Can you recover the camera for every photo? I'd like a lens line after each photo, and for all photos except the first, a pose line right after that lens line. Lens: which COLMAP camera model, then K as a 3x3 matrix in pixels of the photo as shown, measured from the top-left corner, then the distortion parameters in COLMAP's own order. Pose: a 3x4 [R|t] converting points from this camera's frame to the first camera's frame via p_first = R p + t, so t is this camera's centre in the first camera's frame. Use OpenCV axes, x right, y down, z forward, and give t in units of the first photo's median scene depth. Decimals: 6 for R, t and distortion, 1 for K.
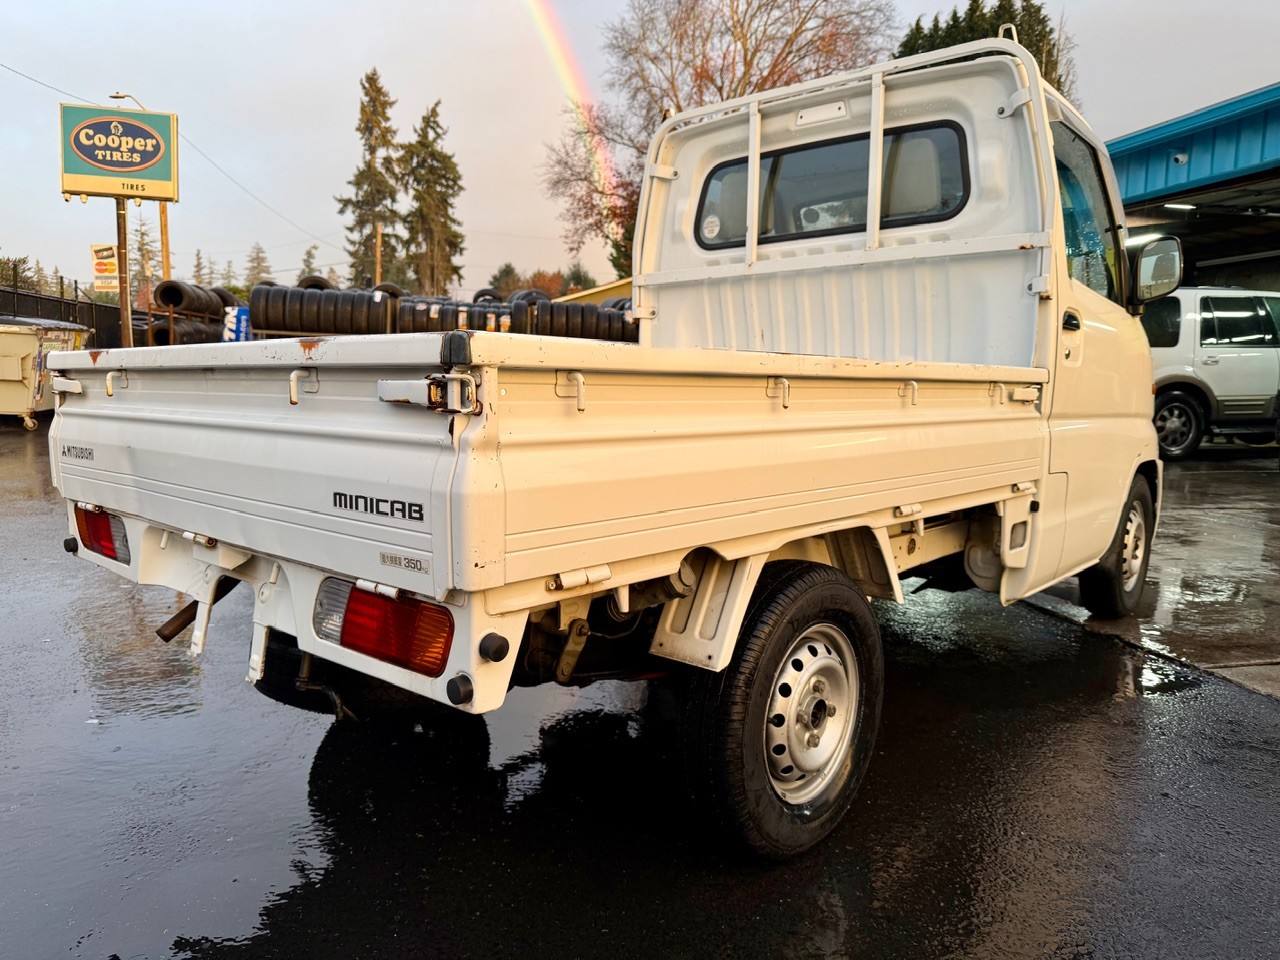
lens RADIAL K [[910.0, 0, 626.8], [0, 910.0, 481.0], [0, 0, 1]] dist [0.049627, -0.062921]
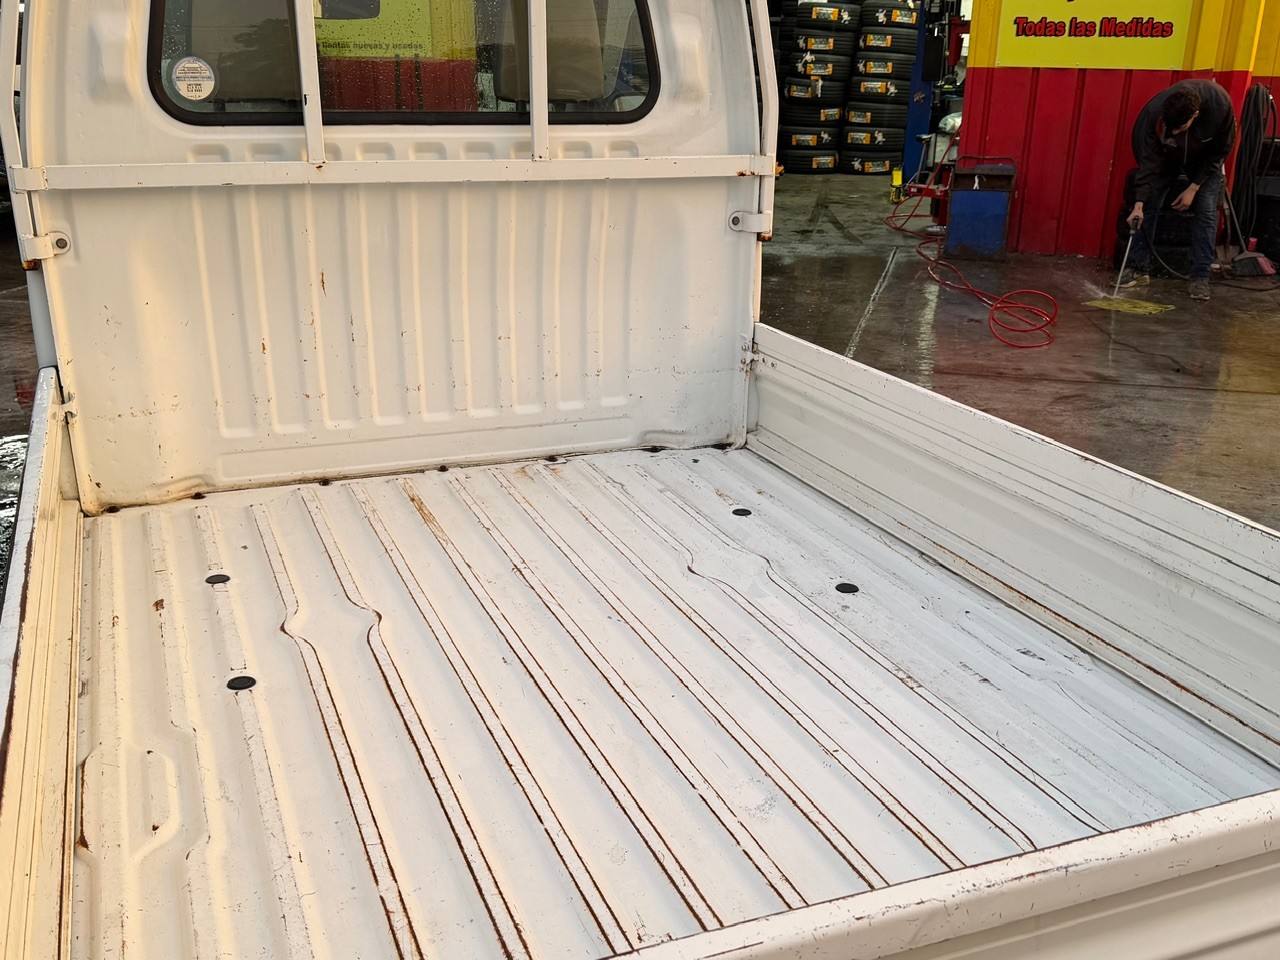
lens RADIAL K [[1281.7, 0, 647.2], [0, 1281.7, 543.6], [0, 0, 1]] dist [0.045113, 0.000000]
pose [[0.438787, -0.328080, 0.836558, -0.577639], [0.084364, 0.941895, 0.325141, -0.289232], [-0.894622, -0.072092, 0.440970, 0.499869]]
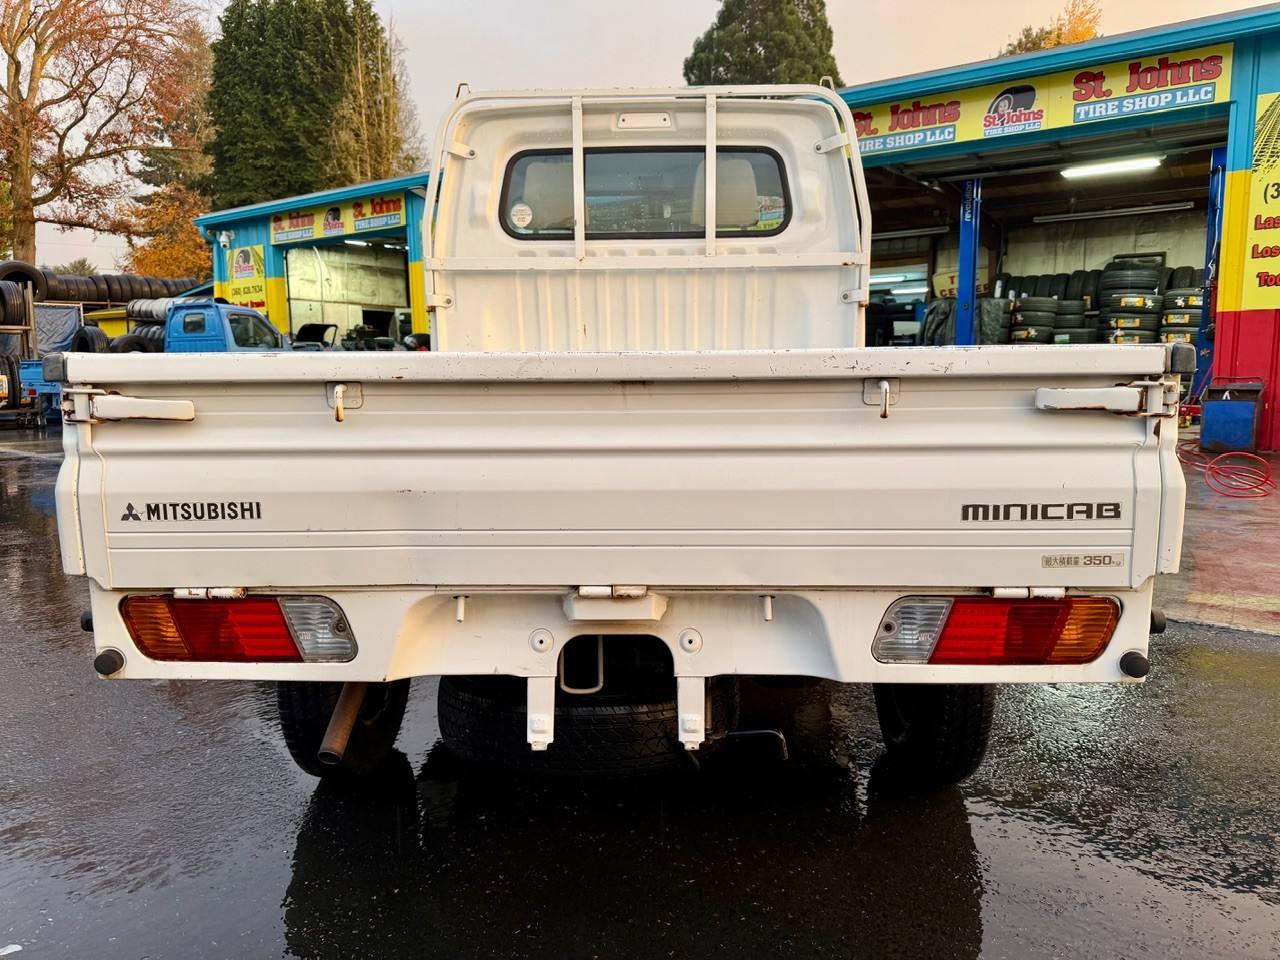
lens RADIAL K [[910.0, 0, 637.0], [0, 910.0, 493.1], [0, 0, 1]] dist [0.049627, -0.062921]
pose [[0.765093, -0.100628, 0.636008, -0.536359], [0.081999, 0.994898, 0.058769, -0.038436], [-0.638677, 0.007188, 0.769441, 0.209449]]
